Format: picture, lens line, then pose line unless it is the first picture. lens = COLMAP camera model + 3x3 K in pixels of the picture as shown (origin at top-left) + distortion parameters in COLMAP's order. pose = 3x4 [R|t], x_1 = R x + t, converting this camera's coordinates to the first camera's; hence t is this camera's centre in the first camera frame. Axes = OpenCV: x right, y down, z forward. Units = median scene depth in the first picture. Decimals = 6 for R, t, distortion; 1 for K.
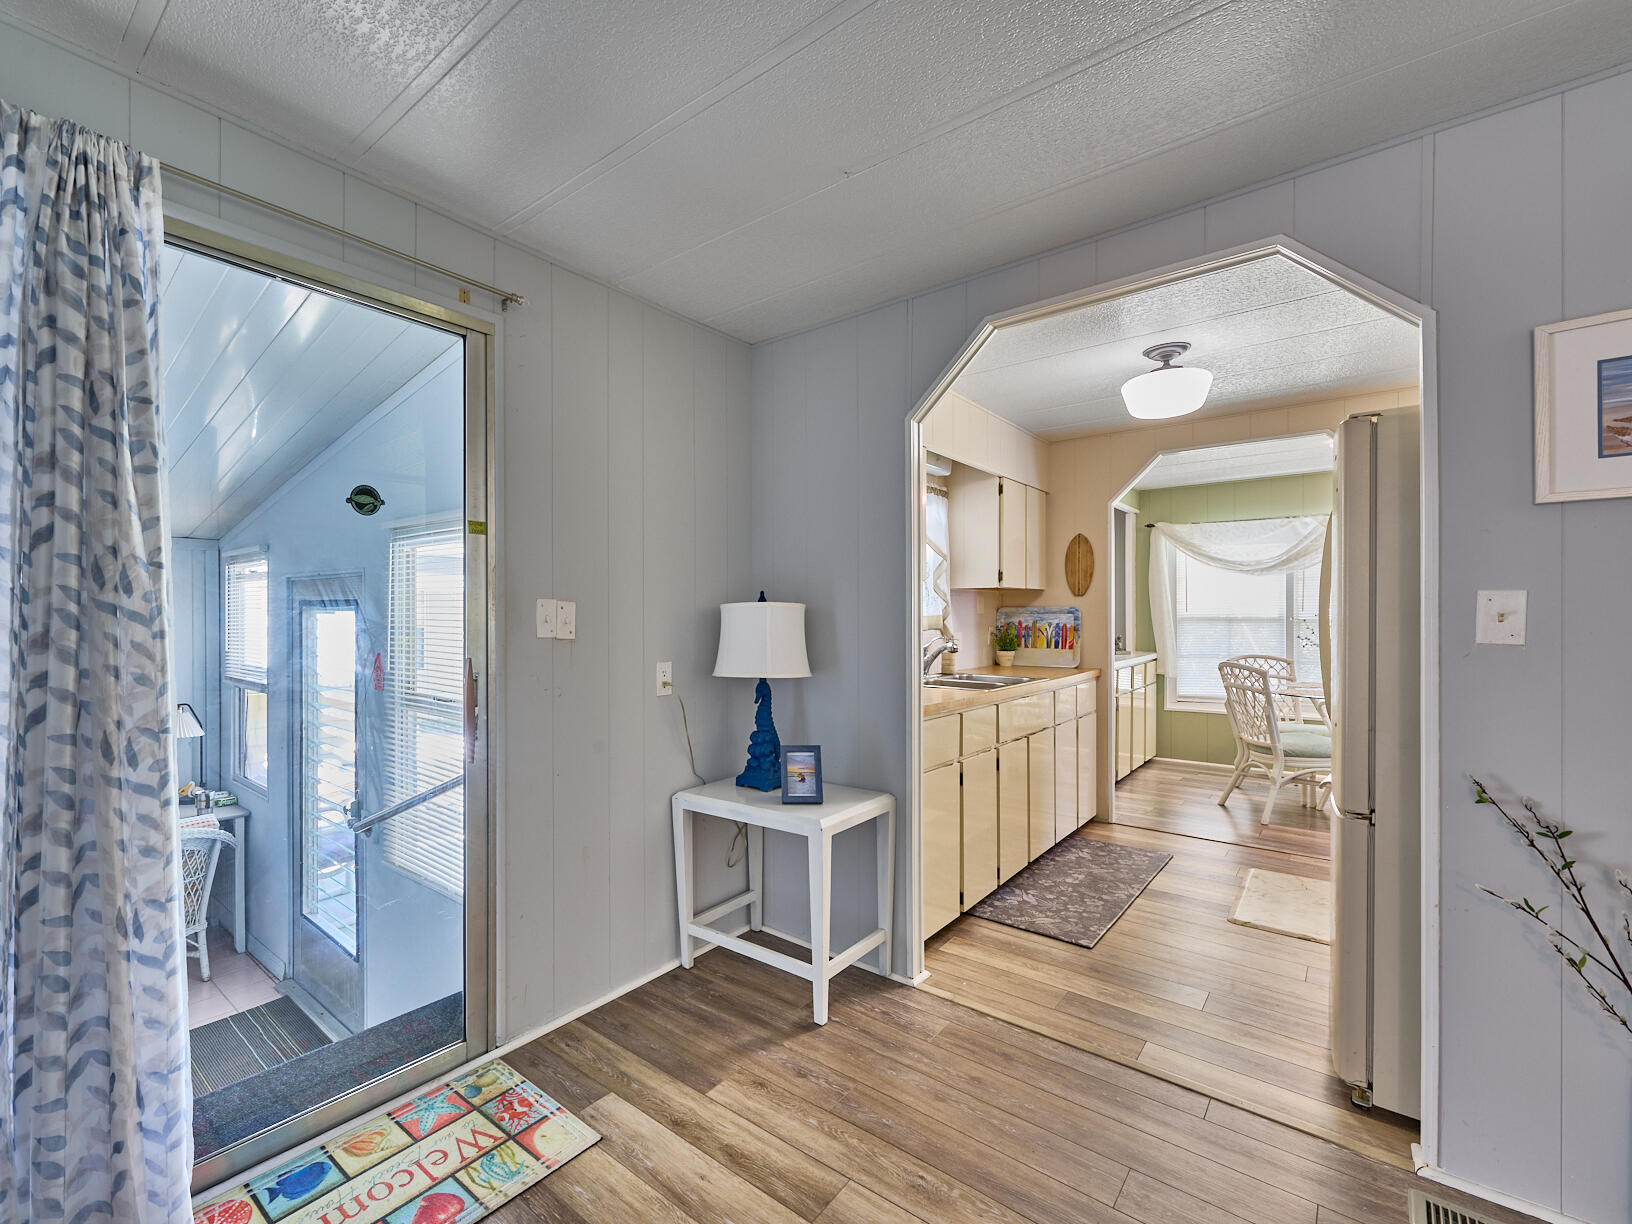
lens RADIAL K [[733.6, 0, 698.2], [0, 733.6, 619.6], [0, 0, 1]] dist [0.000160, 0.000284]
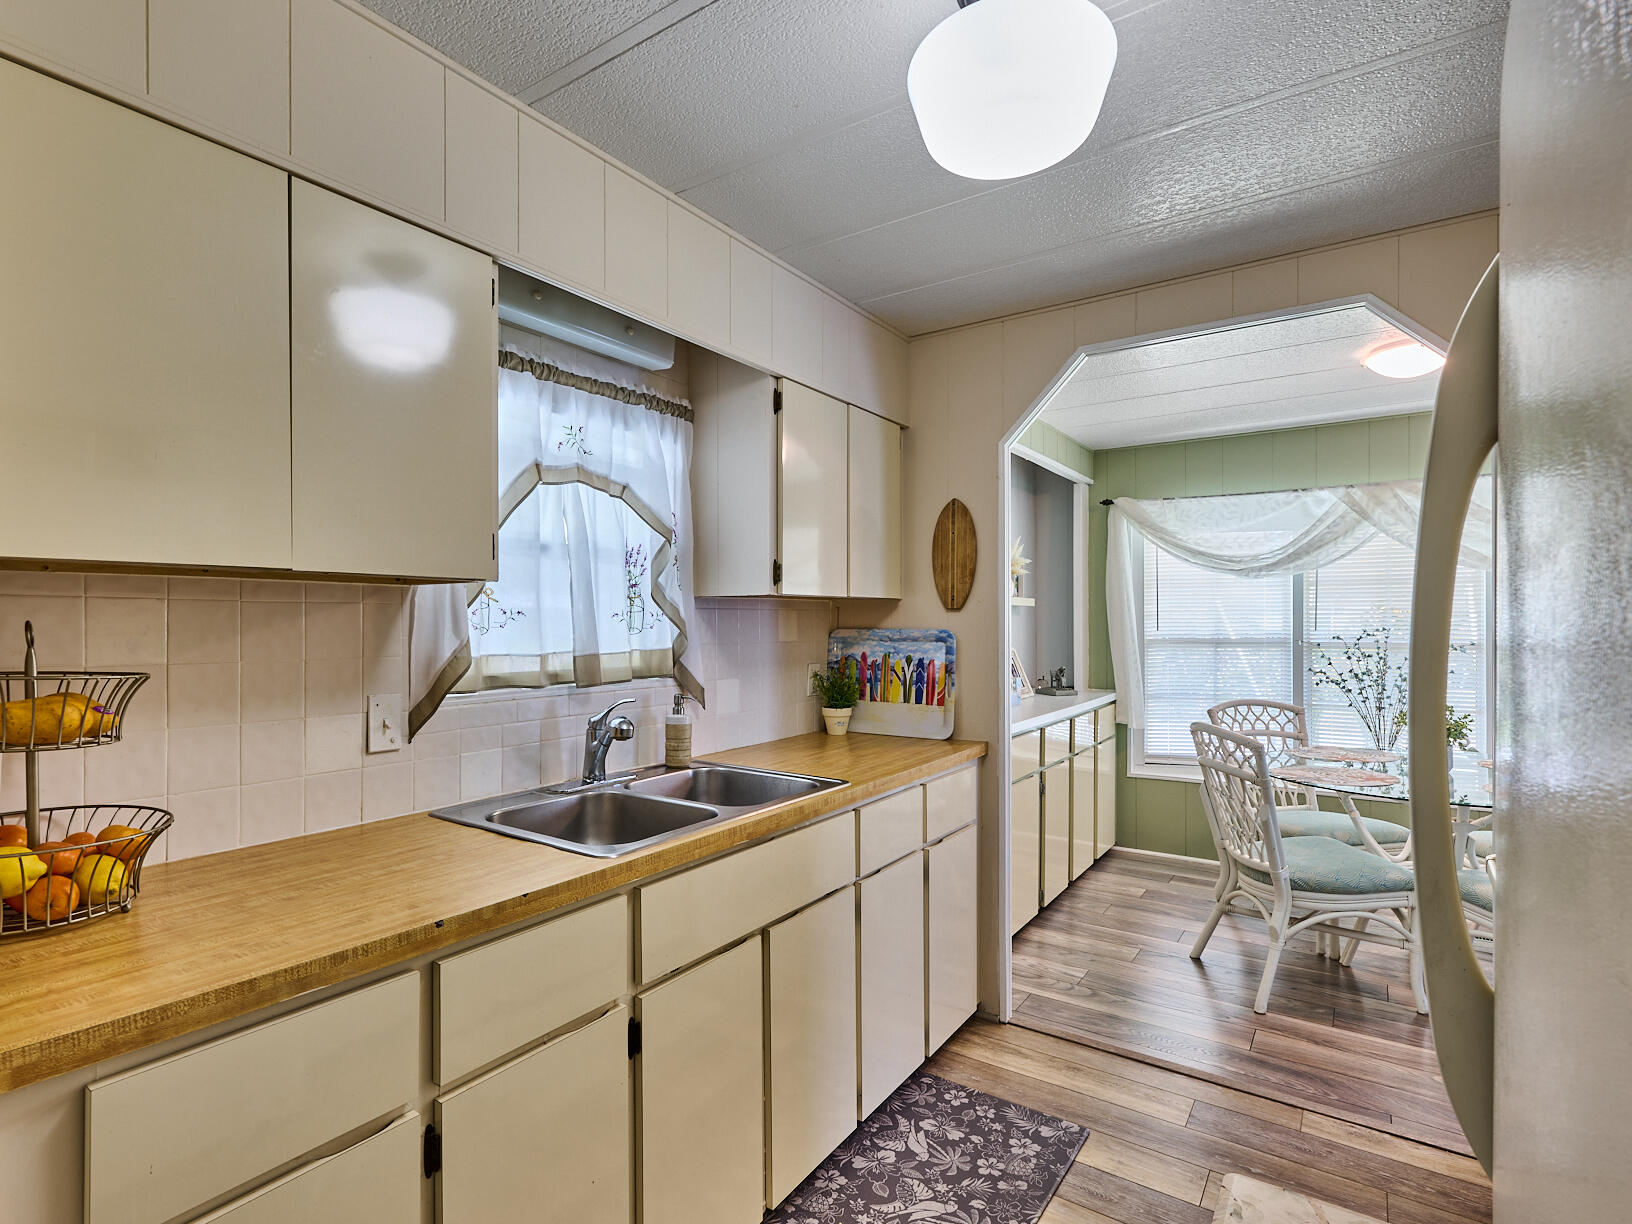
lens RADIAL K [[831.8, 0, 777.3], [0, 831.8, 622.0], [0, 0, 1]] dist [-0.000413, -0.000191]
pose [[0.992616, 0.001530, 0.121293, 0.297381], [-0.001063, 0.999992, -0.003917, -0.020034], [-0.121298, 0.003759, 0.992609, 0.373389]]
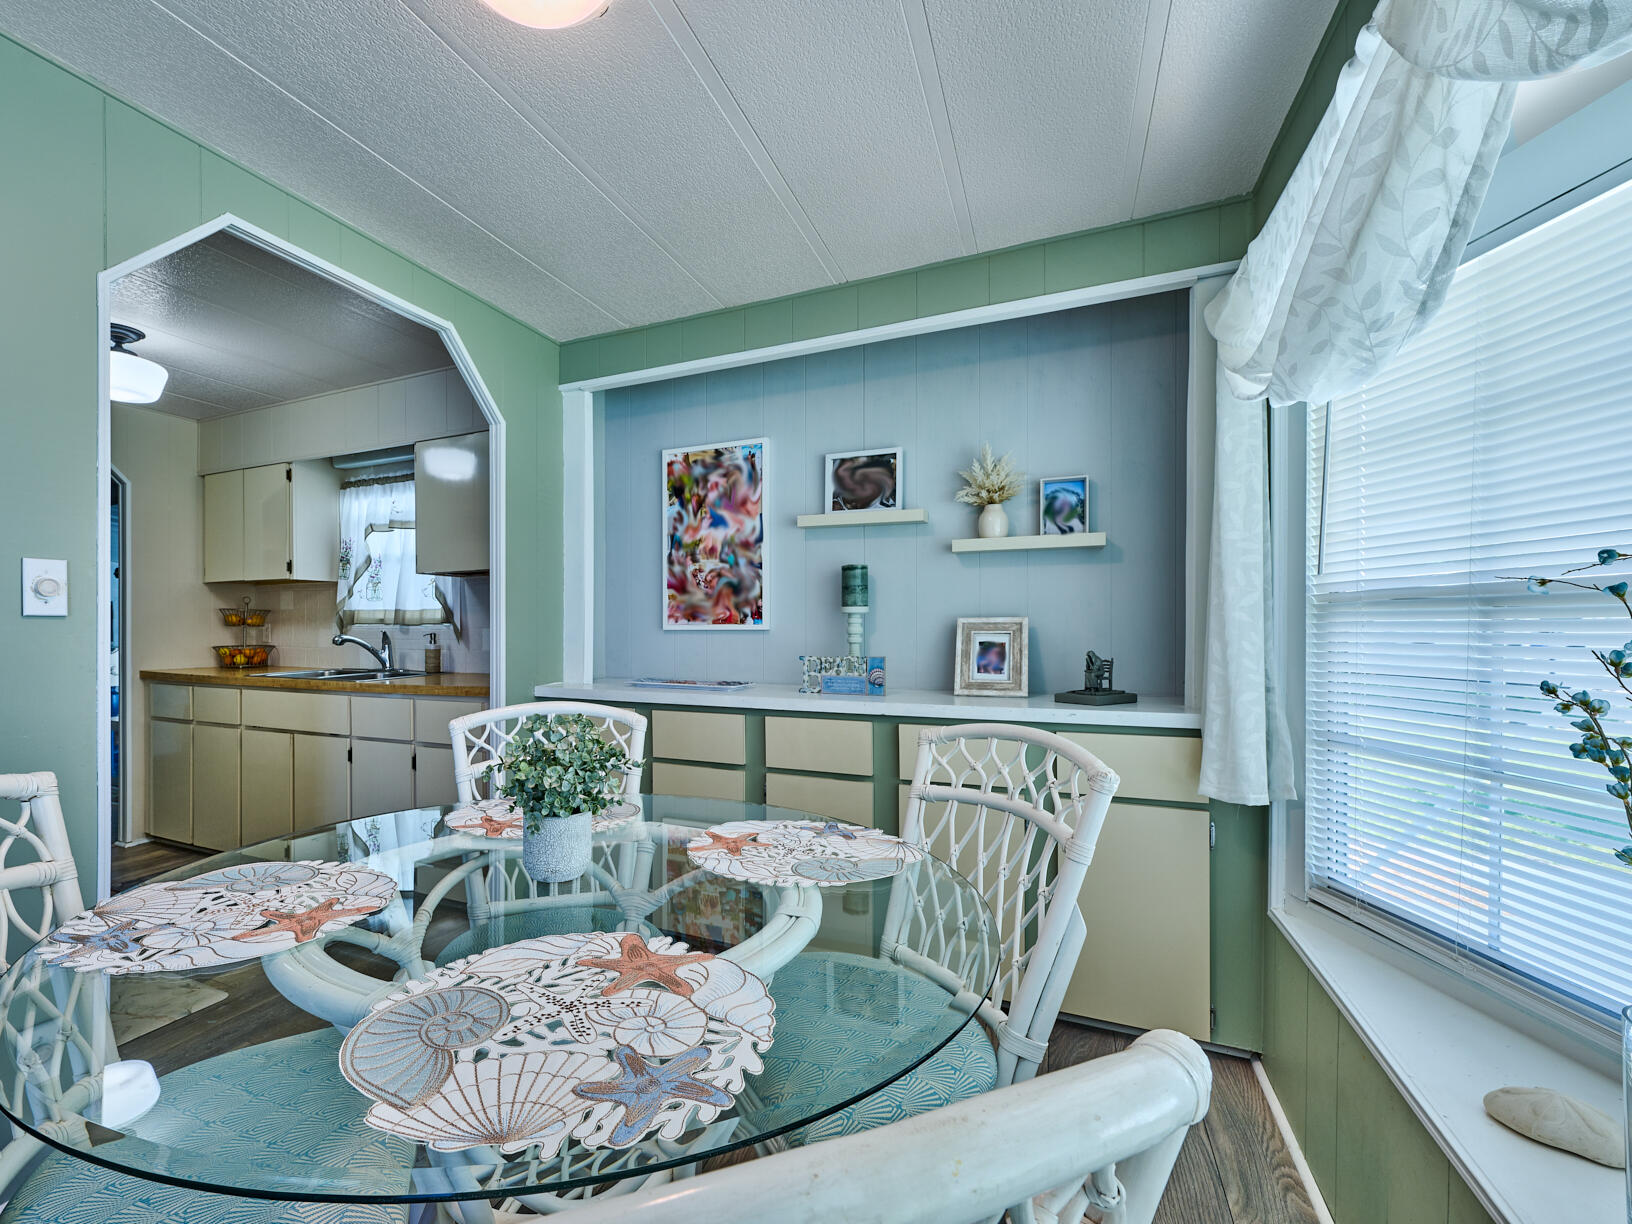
lens RADIAL K [[721.8, 0, 709.5], [0, 721.8, 627.3], [0, 0, 1]] dist [0.001527, -0.000096]
pose [[0.291410, 0.005323, -0.956583, 1.126262], [-0.001708, 0.999986, 0.005044, 0.010616], [0.956597, 0.000164, 0.291415, 0.934725]]
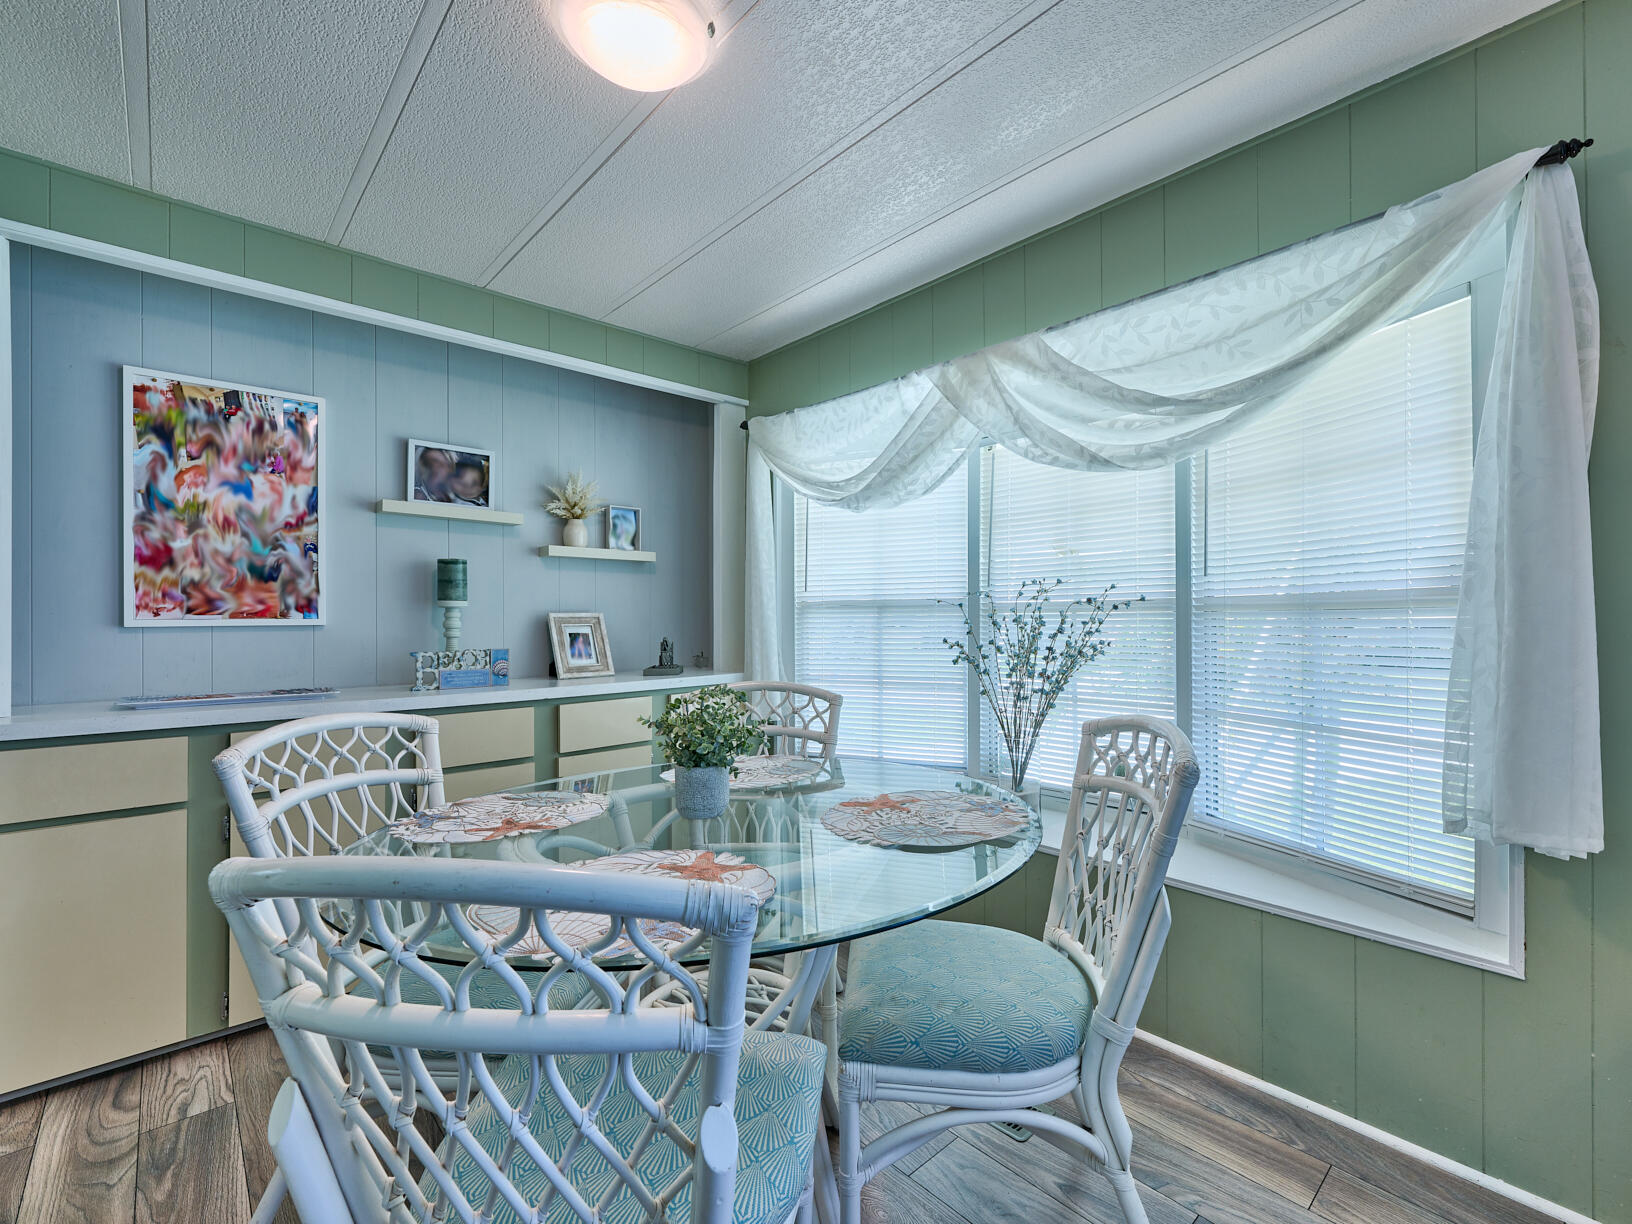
lens RADIAL K [[726.6, 0, 856.4], [0, 726.6, 615.6], [0, 0, 1]] dist [0.000706, 0.000147]
pose [[0.997989, -0.001643, -0.063373, 0.966760], [0.001219, 0.999977, -0.006731, 0.012856], [0.063382, 0.006640, 0.997967, 0.657555]]
